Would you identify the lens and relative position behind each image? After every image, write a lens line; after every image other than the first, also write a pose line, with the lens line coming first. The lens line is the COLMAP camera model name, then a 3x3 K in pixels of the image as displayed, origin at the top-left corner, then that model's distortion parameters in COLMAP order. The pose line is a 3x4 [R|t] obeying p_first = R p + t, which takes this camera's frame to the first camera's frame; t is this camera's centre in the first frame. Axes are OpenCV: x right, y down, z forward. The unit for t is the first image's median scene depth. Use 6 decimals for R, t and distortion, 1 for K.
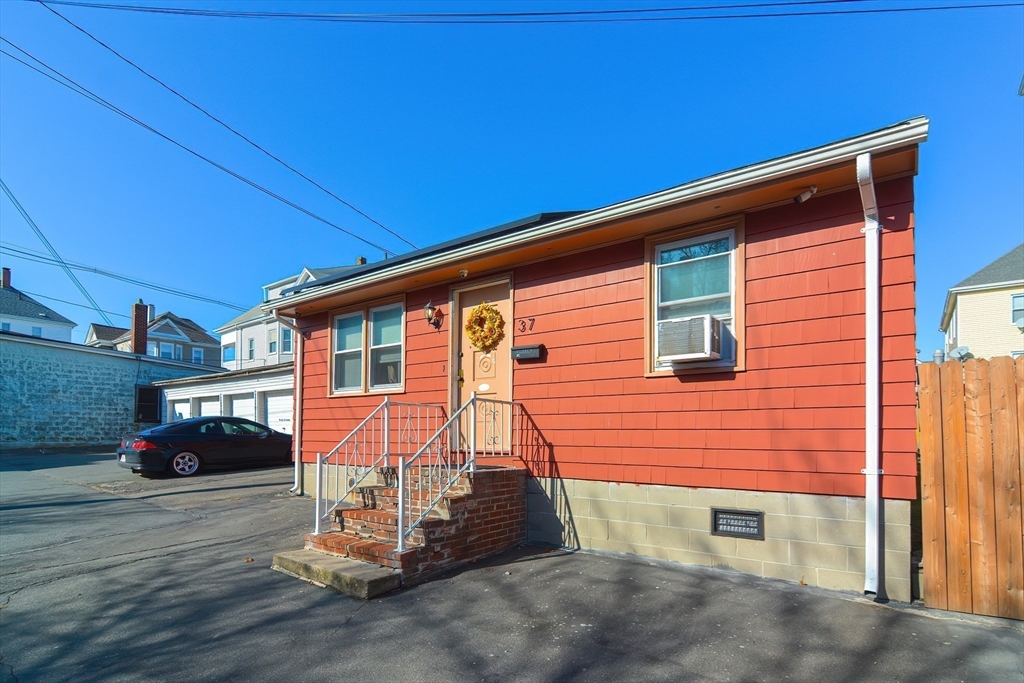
lens RADIAL K [[502.4, 0, 515.0], [0, 502.4, 349.9], [0, 0, 1]] dist [-0.002308, -0.005937]
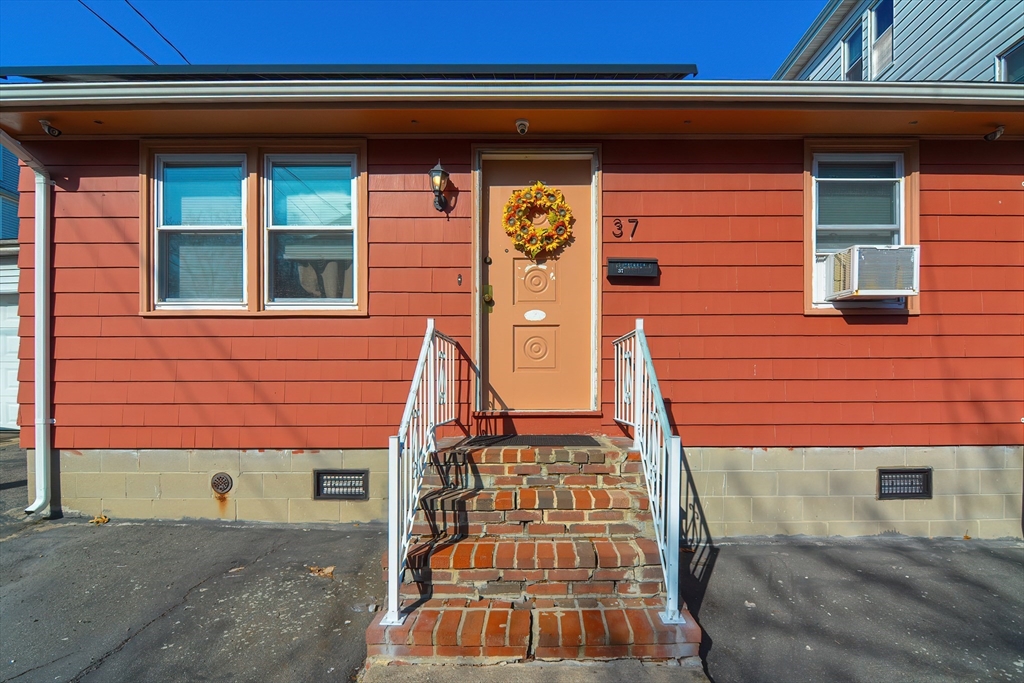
lens RADIAL K [[502.4, 0, 511.4], [0, 502.4, 338.4], [0, 0, 1]] dist [-0.002308, -0.005937]
pose [[0.808507, 0.046643, 0.586635, -0.495216], [-0.091410, 0.994709, 0.046894, 0.081825], [-0.581344, -0.091538, 0.808492, 0.528576]]
